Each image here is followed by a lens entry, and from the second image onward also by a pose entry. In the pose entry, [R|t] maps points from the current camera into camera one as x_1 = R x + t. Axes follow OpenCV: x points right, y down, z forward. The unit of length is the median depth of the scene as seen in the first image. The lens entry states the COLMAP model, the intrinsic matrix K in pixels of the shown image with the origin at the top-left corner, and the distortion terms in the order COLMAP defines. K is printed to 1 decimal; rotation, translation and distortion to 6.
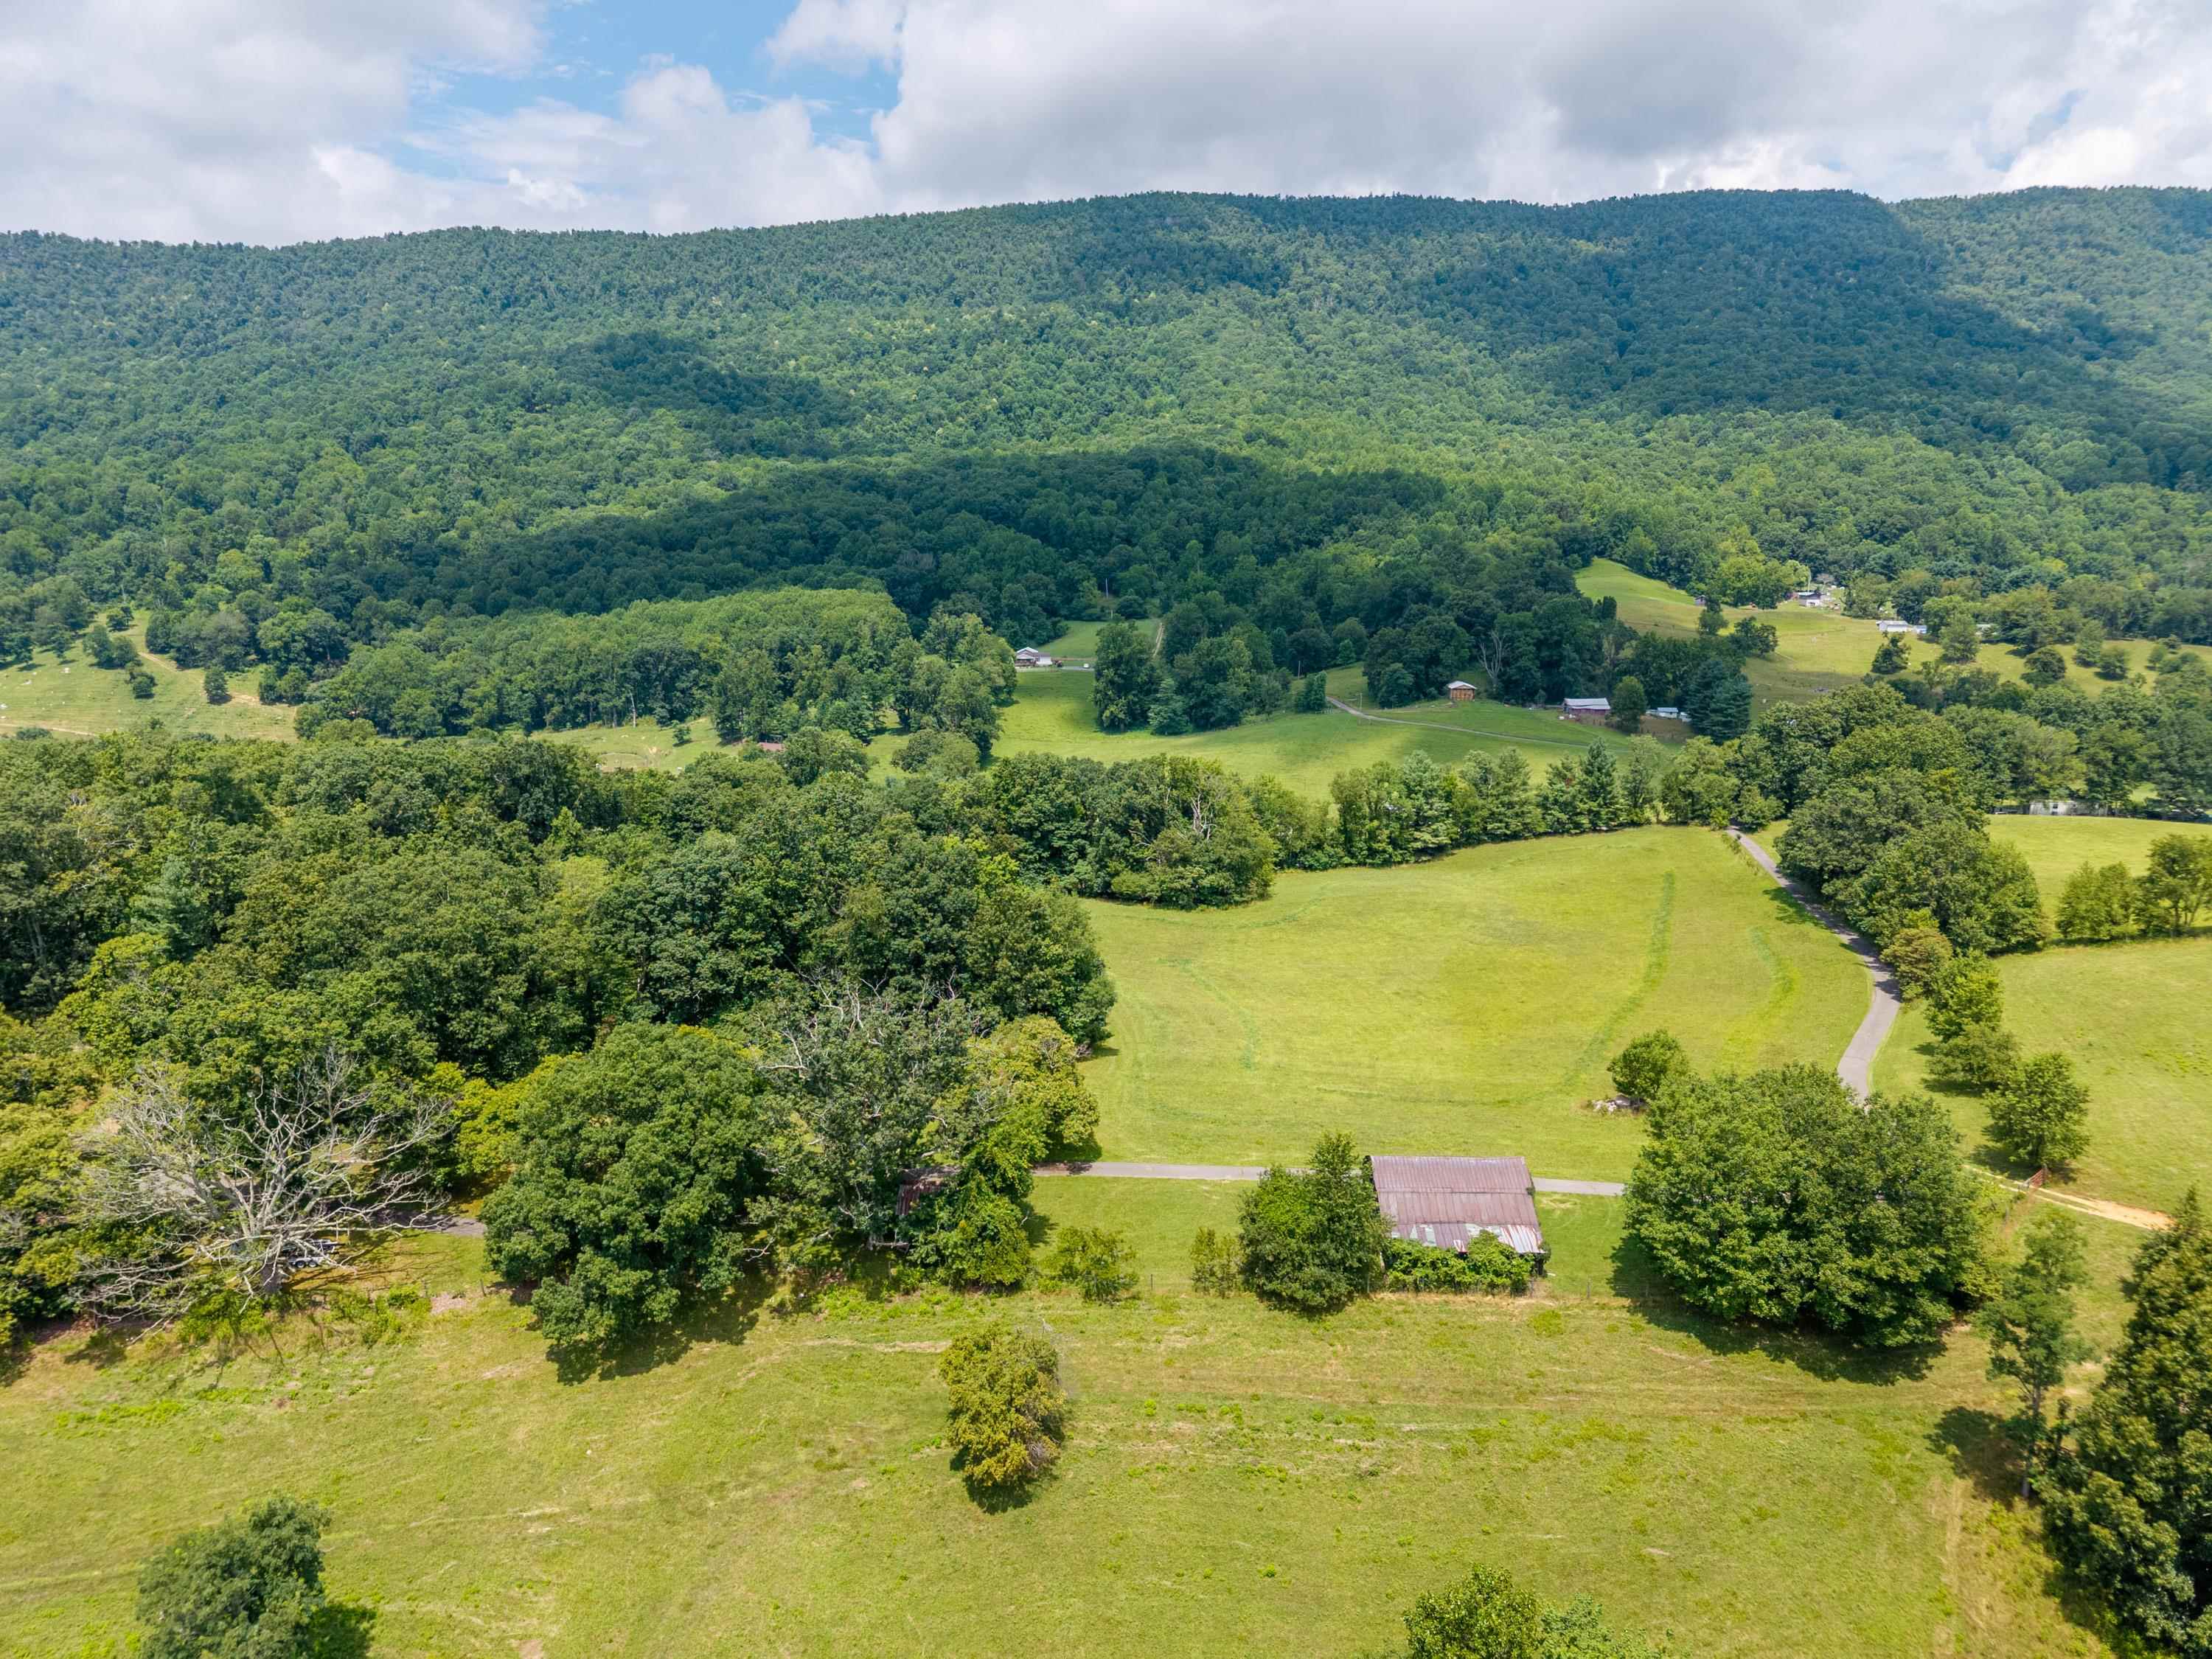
lens RADIAL K [[1477.9, 0, 1106.8], [0, 1477.9, 843.2], [0, 0, 1]] dist [0.008445, -0.004408]
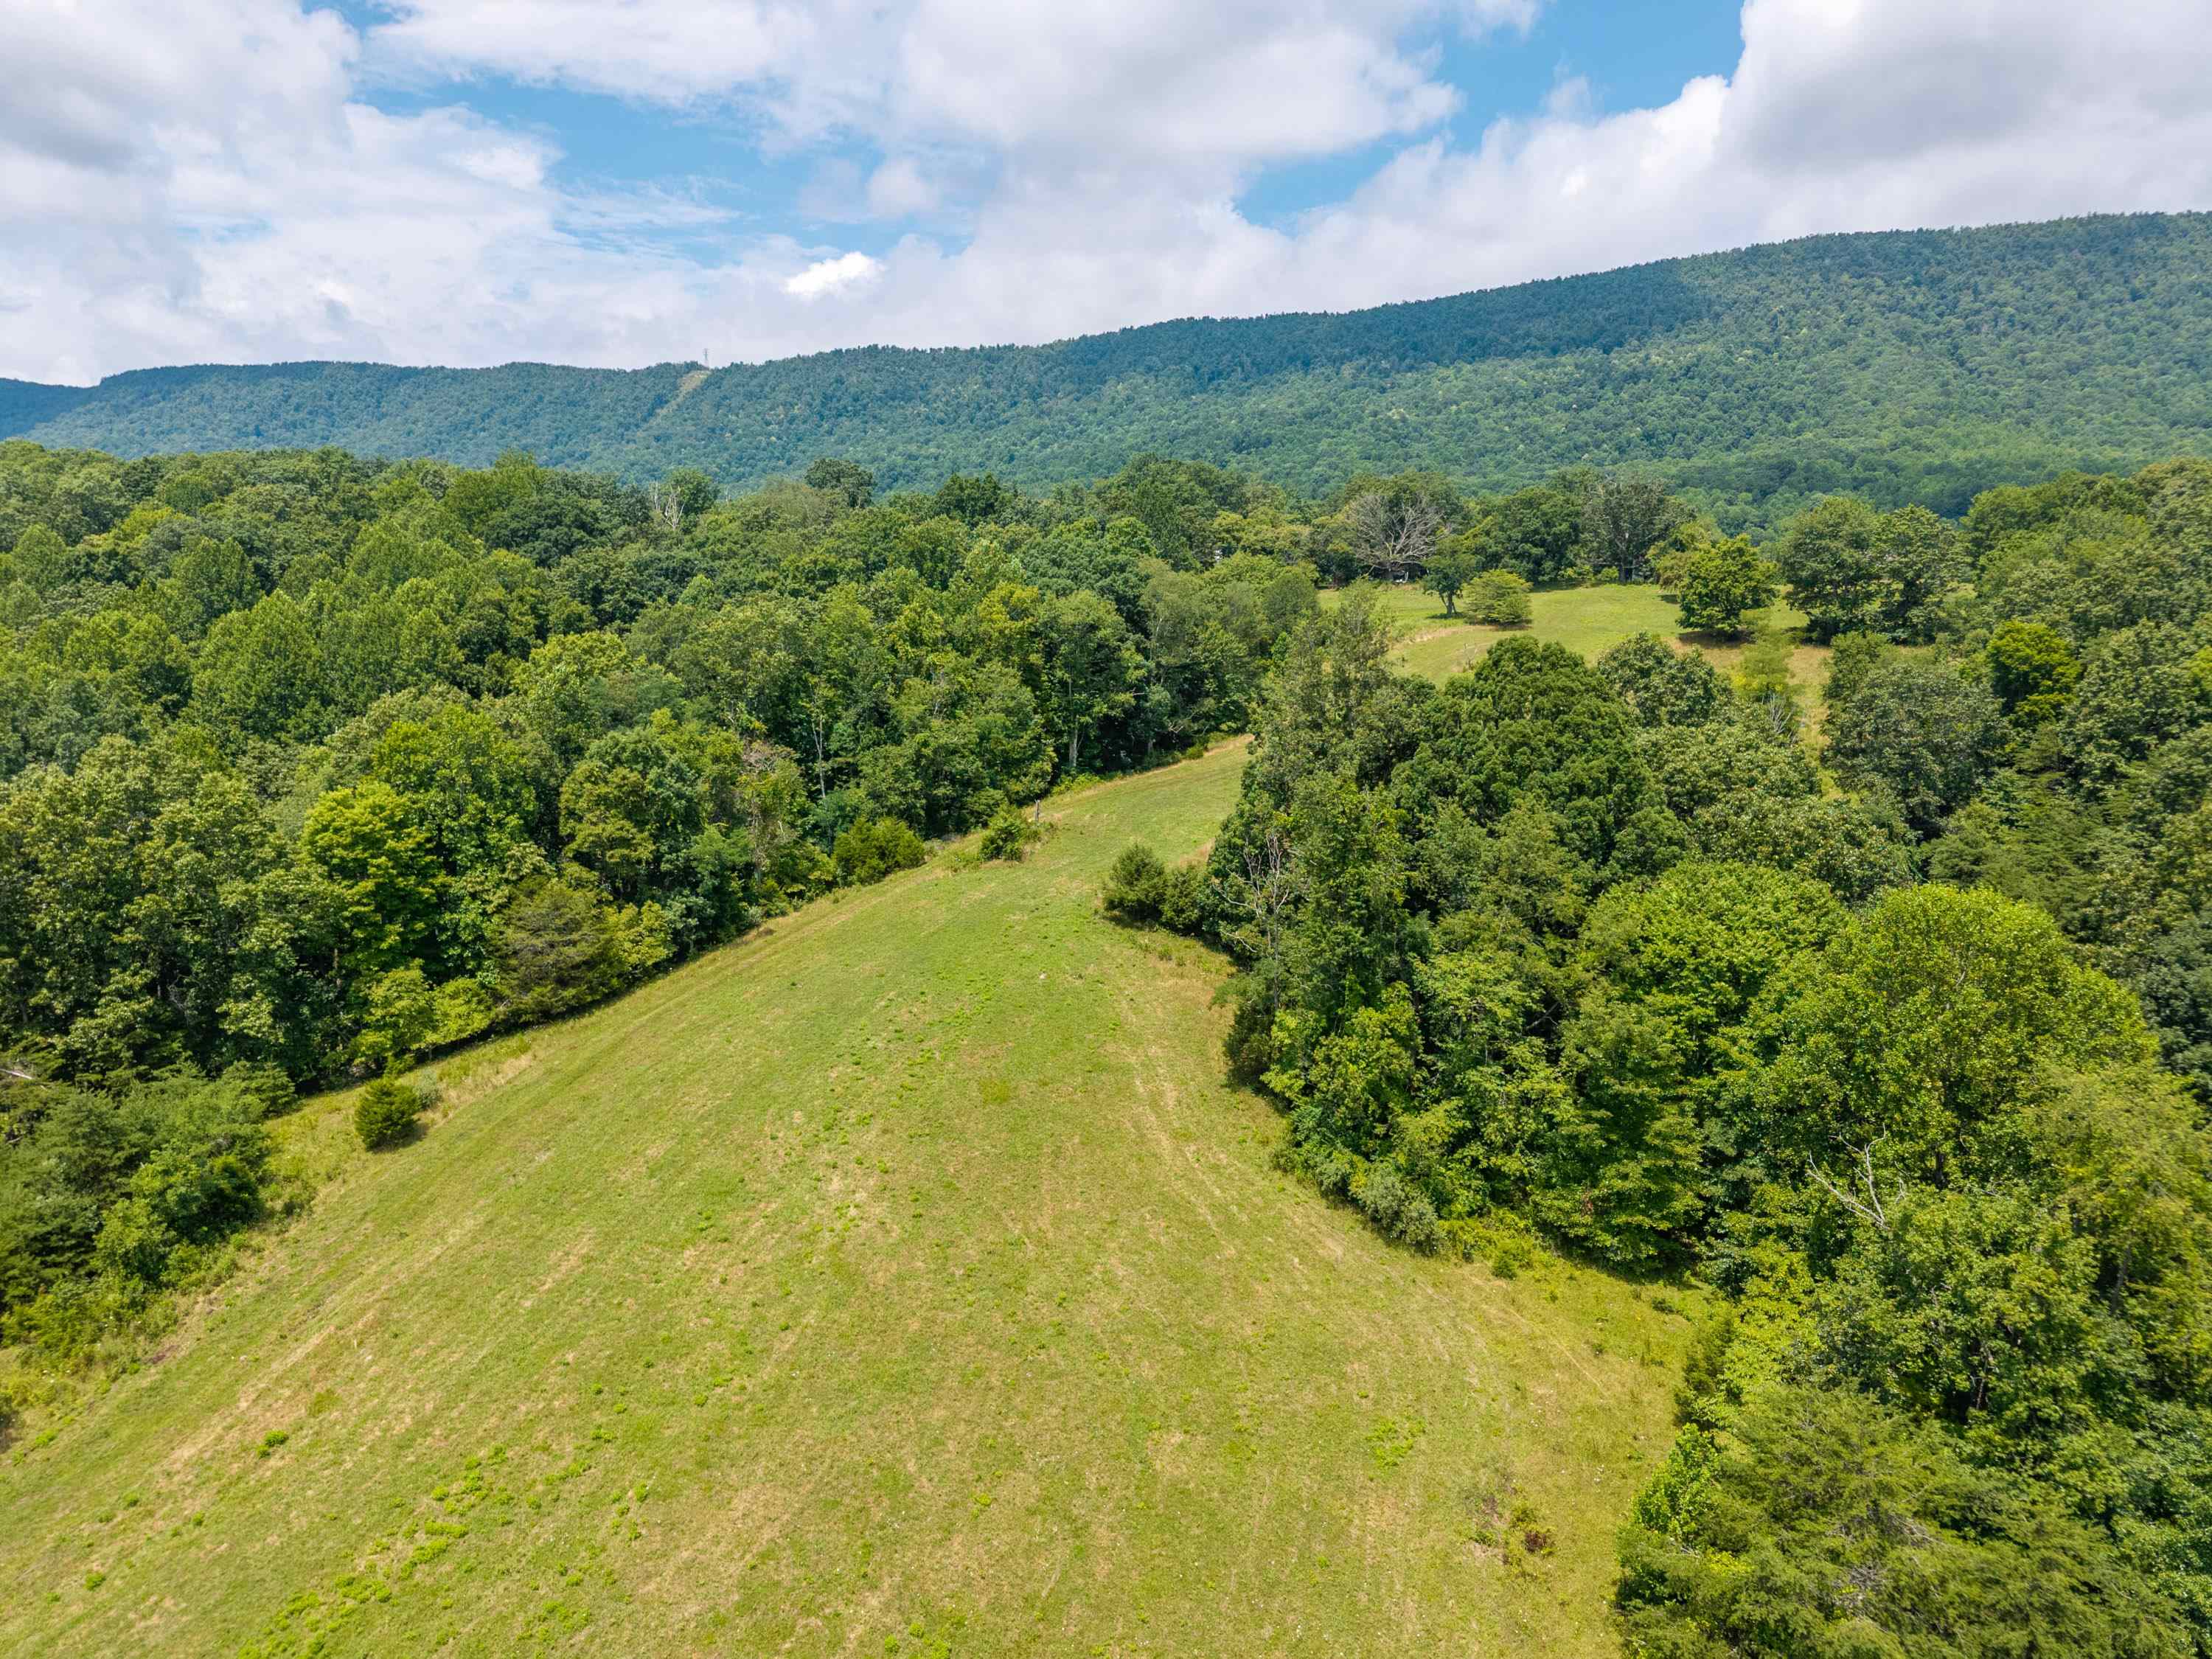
lens RADIAL K [[1477.9, 0, 1106.8], [0, 1477.9, 843.2], [0, 0, 1]] dist [0.008445, -0.004408]
pose [[0.920981, 0.064996, -0.384147, 0.002481], [-0.085376, 0.995690, -0.036218, 0.065337], [0.380138, 0.066153, 0.922561, -0.119551]]
